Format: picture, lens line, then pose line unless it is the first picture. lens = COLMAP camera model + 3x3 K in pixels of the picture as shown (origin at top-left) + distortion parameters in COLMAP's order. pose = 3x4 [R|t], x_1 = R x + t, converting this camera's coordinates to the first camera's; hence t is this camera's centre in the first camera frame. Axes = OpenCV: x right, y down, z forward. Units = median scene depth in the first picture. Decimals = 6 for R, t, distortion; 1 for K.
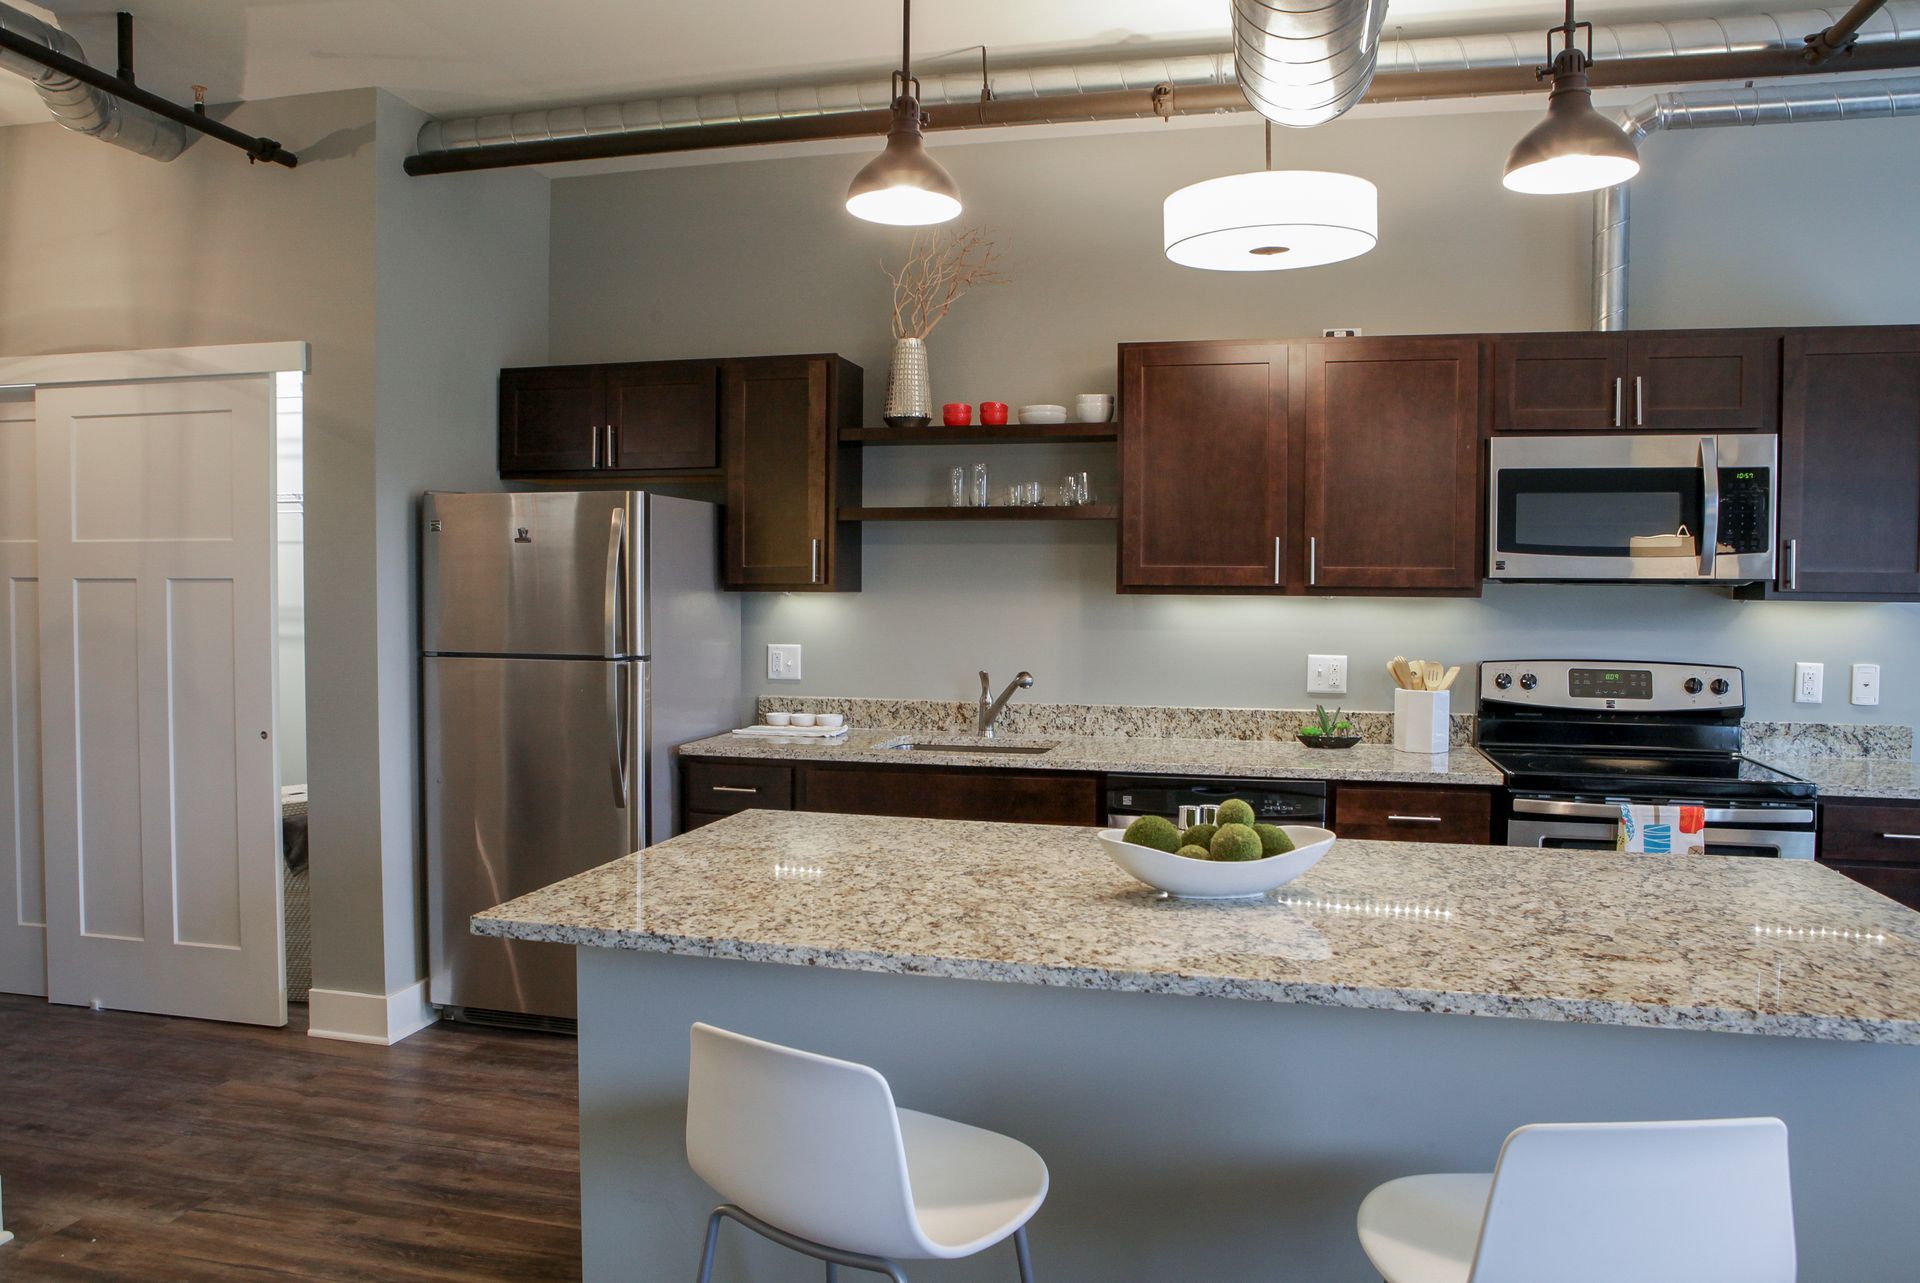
lens RADIAL K [[1339.1, 0, 958.9], [0, 1339.1, 650.2], [0, 0, 1]] dist [-0.117527, 0.089854]
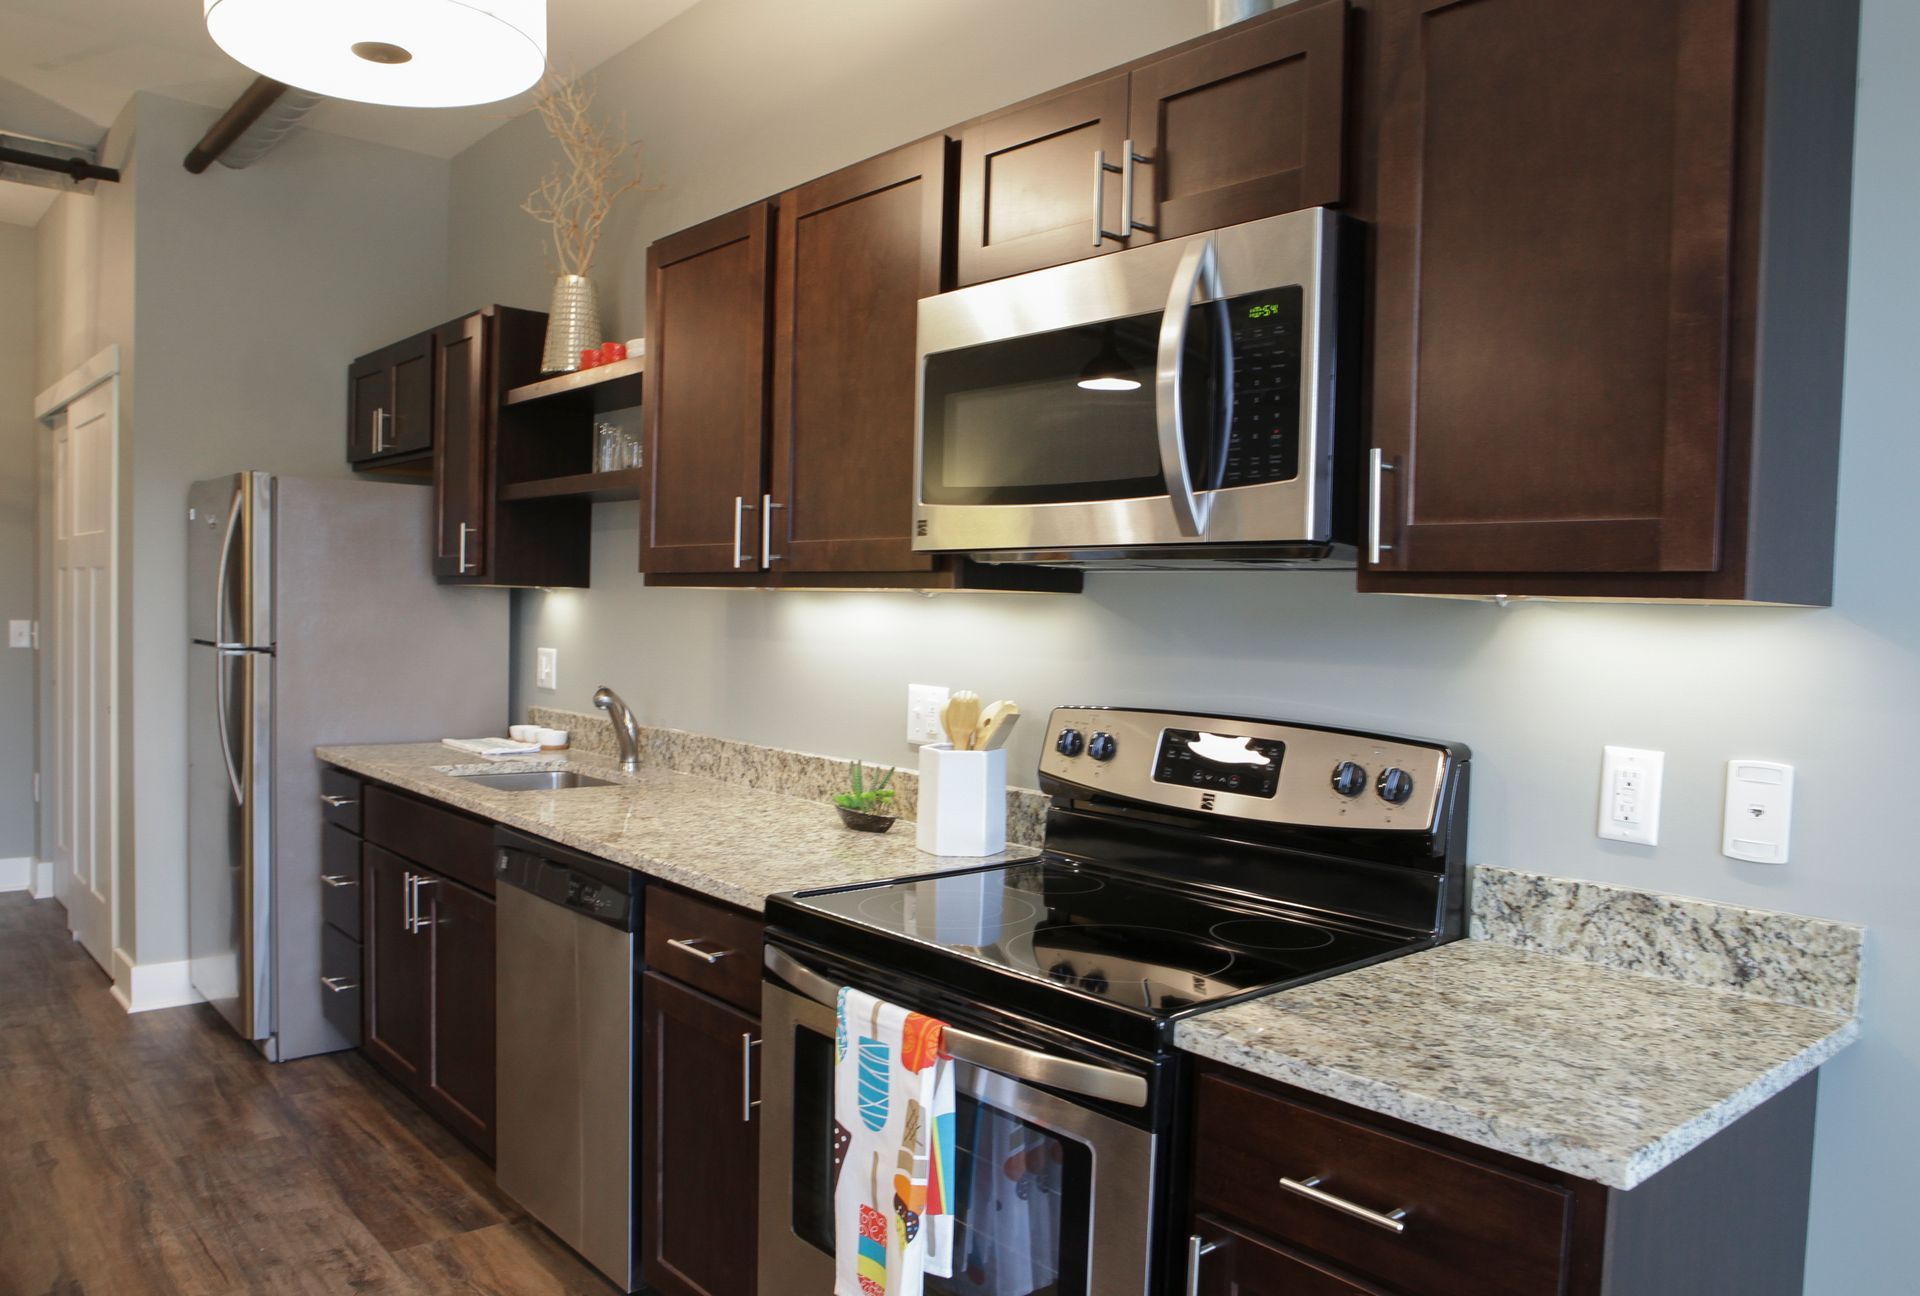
lens RADIAL K [[1370.2, 0, 998.6], [0, 1370.2, 683.5], [0, 0, 1]] dist [-0.151586, 0.142368]
pose [[0.829745, 0.046923, -0.556167, 0.712898], [-0.050953, 0.998667, 0.008239, -0.004638], [0.555812, 0.021502, 0.831030, 0.506121]]
